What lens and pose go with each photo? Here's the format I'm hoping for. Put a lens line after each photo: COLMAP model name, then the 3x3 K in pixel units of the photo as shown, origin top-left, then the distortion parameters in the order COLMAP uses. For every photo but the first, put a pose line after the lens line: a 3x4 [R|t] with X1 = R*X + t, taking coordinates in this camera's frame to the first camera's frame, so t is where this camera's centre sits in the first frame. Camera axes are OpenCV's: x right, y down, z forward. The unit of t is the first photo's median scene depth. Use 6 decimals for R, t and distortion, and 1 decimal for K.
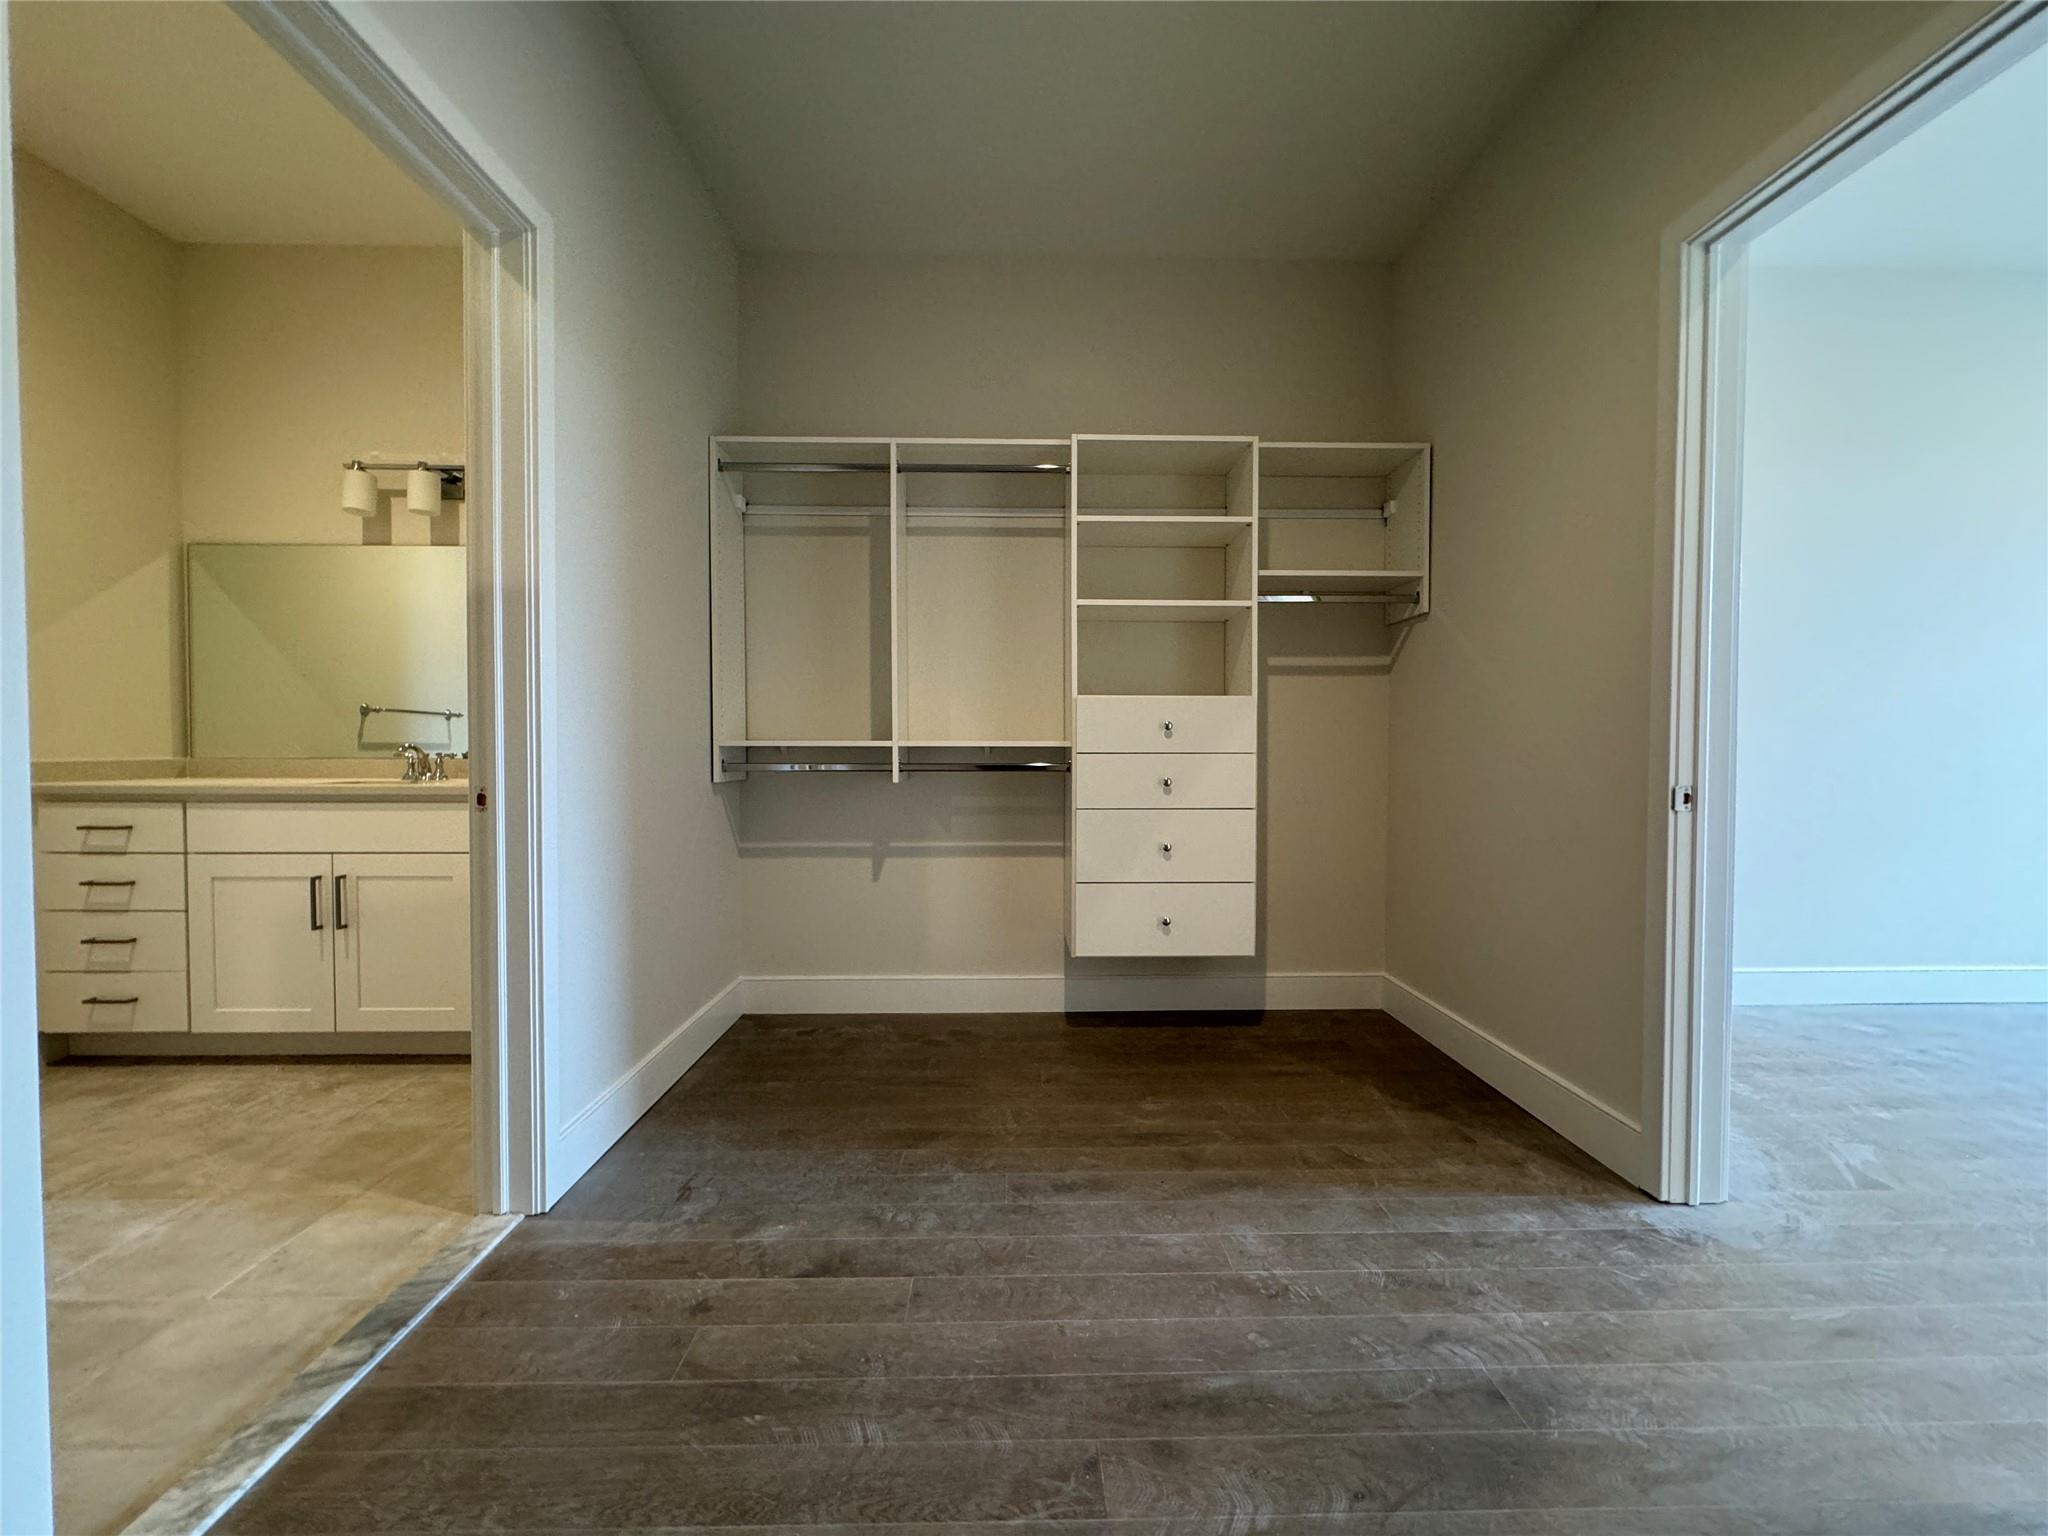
lens RADIAL K [[815.6, 0, 1024.0], [0, 815.6, 768.0], [0, 0, 1]] dist [-0.002281, -0.000194]
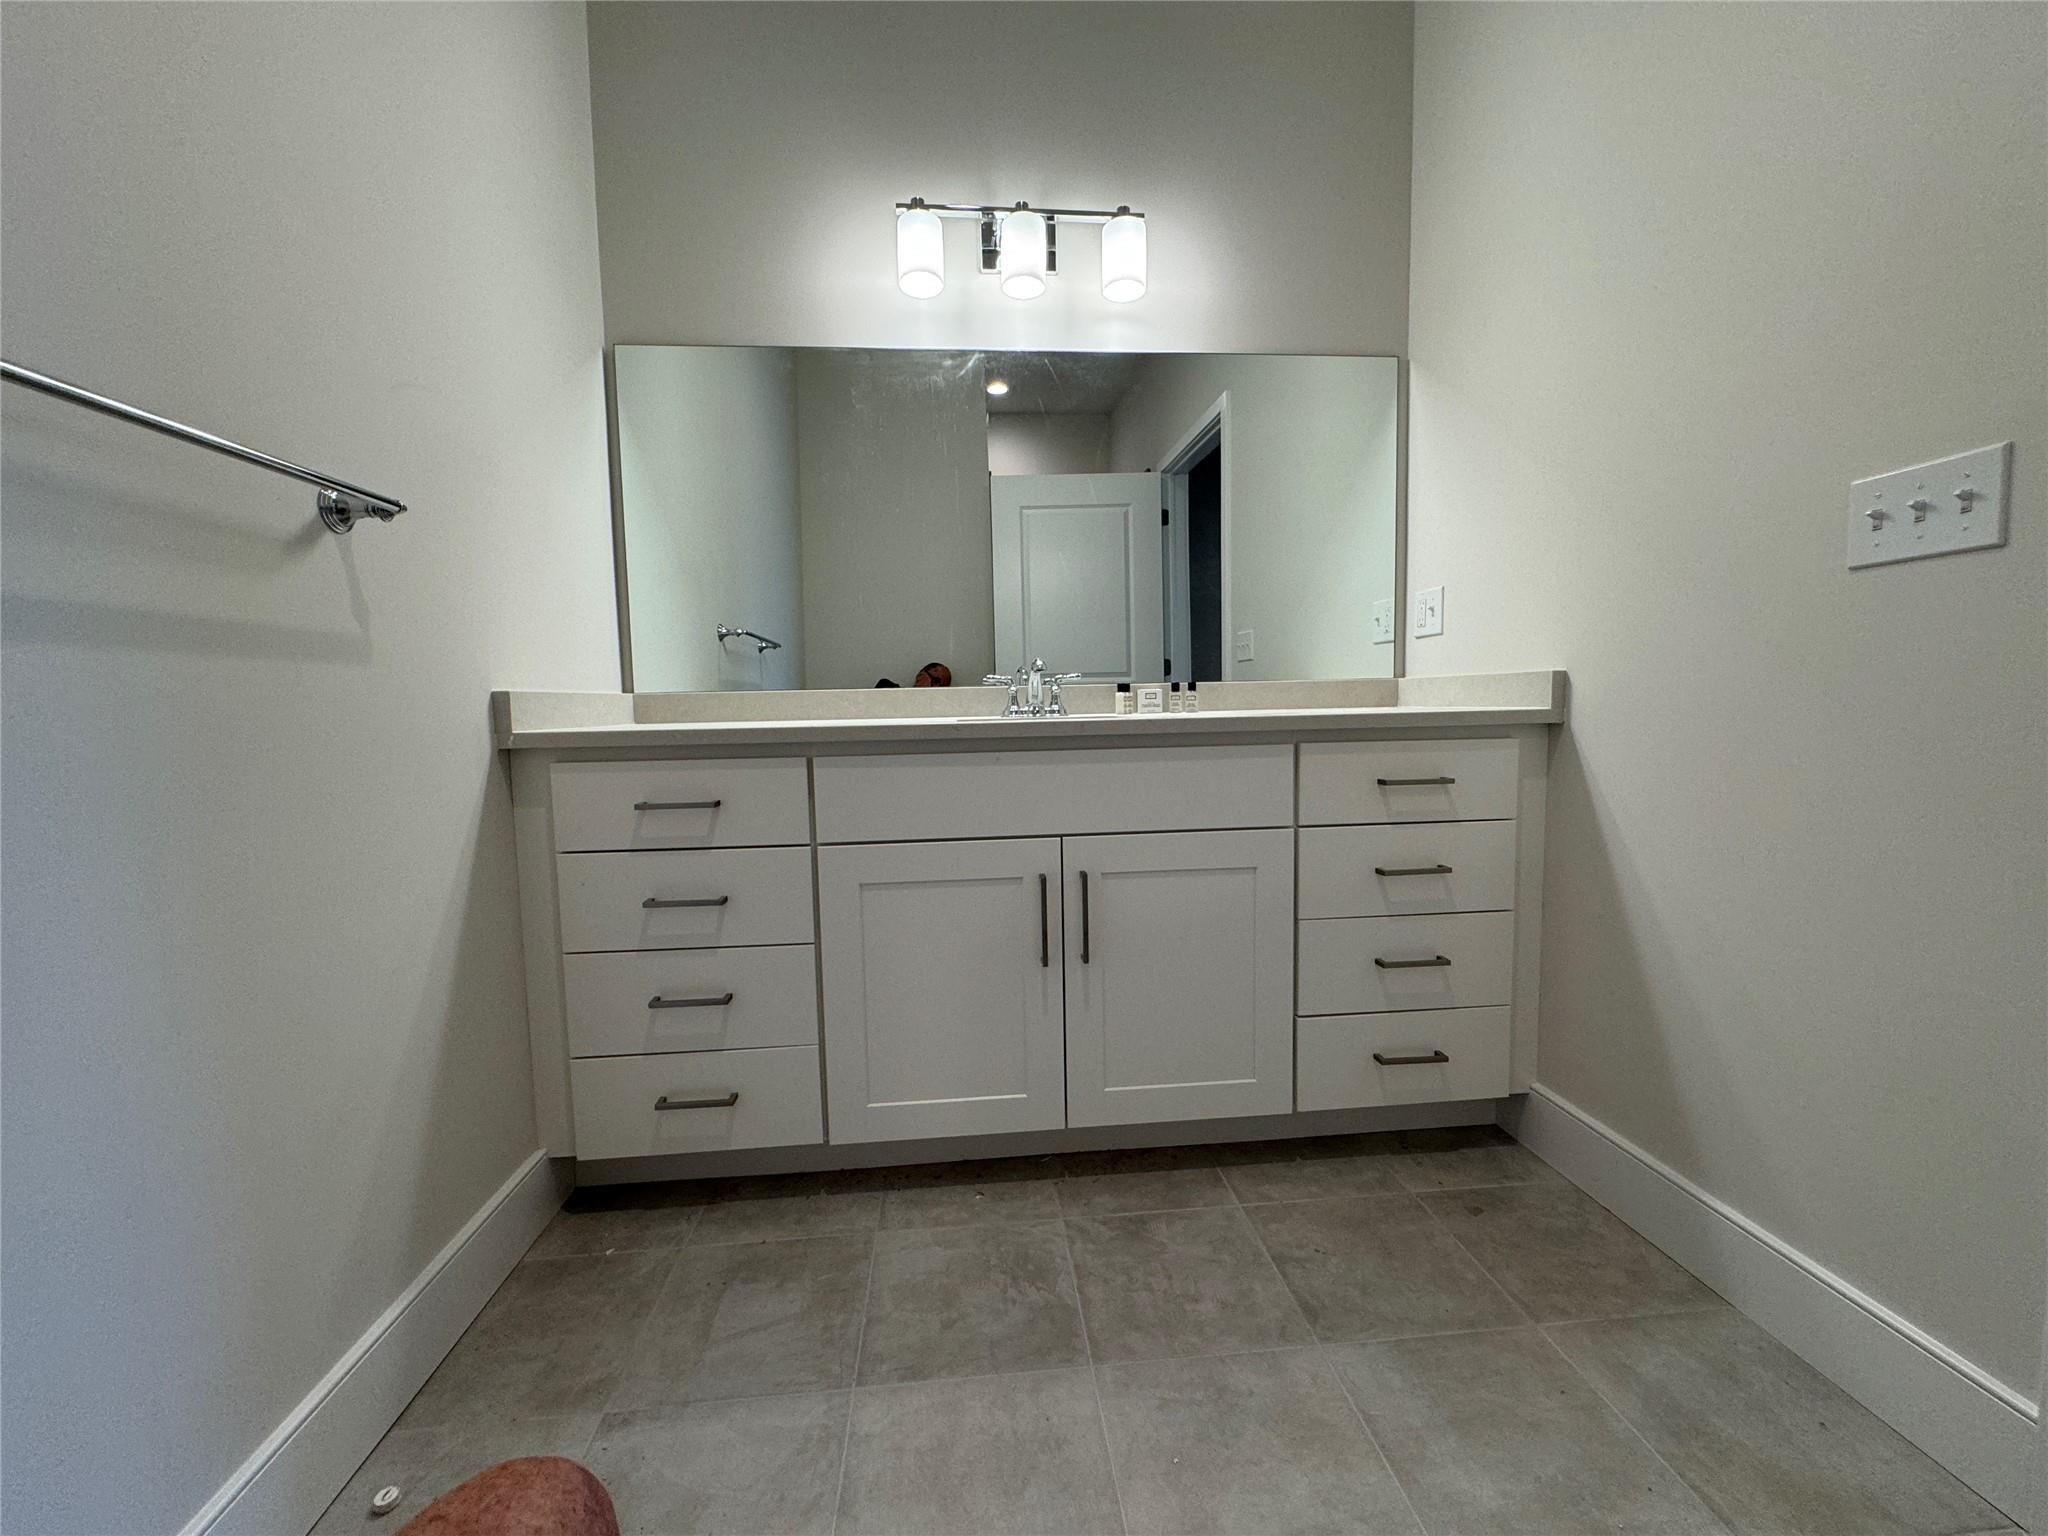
lens RADIAL K [[816.4, 0, 1024.0], [0, 816.4, 768.0], [0, 0, 1]] dist [-0.000861, -0.000022]
pose [[0.997127, -0.028171, 0.070314, -0.921003], [0.024320, 0.998188, 0.055030, 0.022265], [-0.071736, -0.053162, 0.996006, 0.414918]]
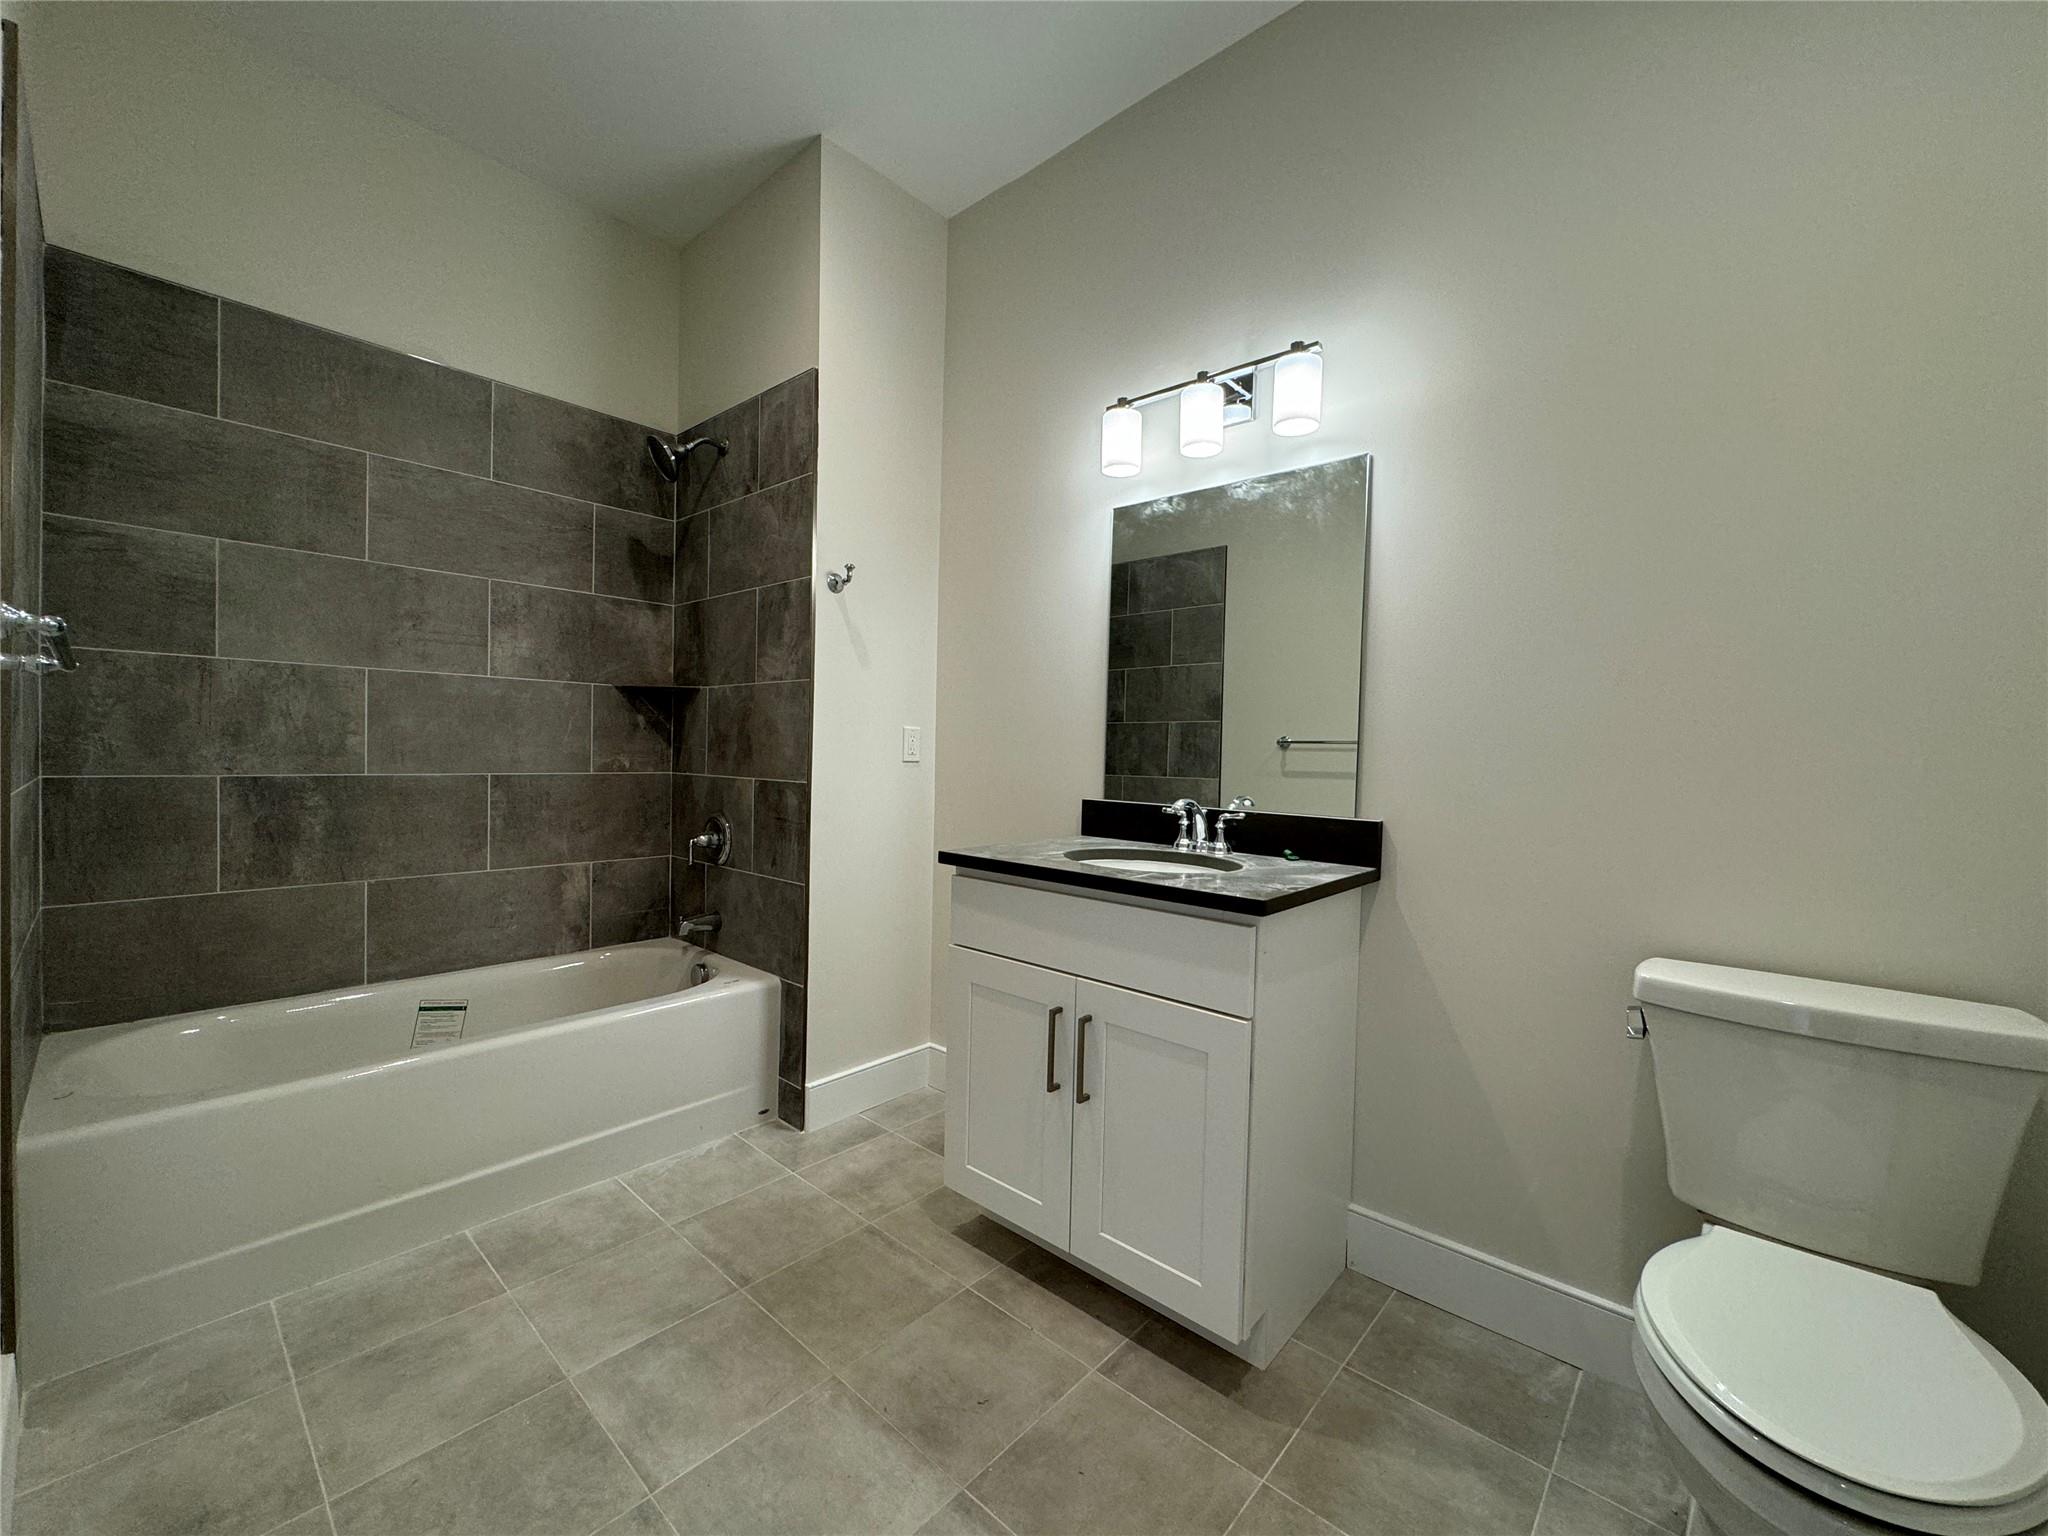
lens RADIAL K [[816.4, 0, 1024.0], [0, 816.4, 768.0], [0, 0, 1]] dist [-0.000861, -0.000022]
pose [[0.732499, 0.045615, -0.679238, -0.447728], [-0.049937, 0.998665, 0.013214, -0.068770], [0.678934, 0.024240, 0.733799, 0.491298]]
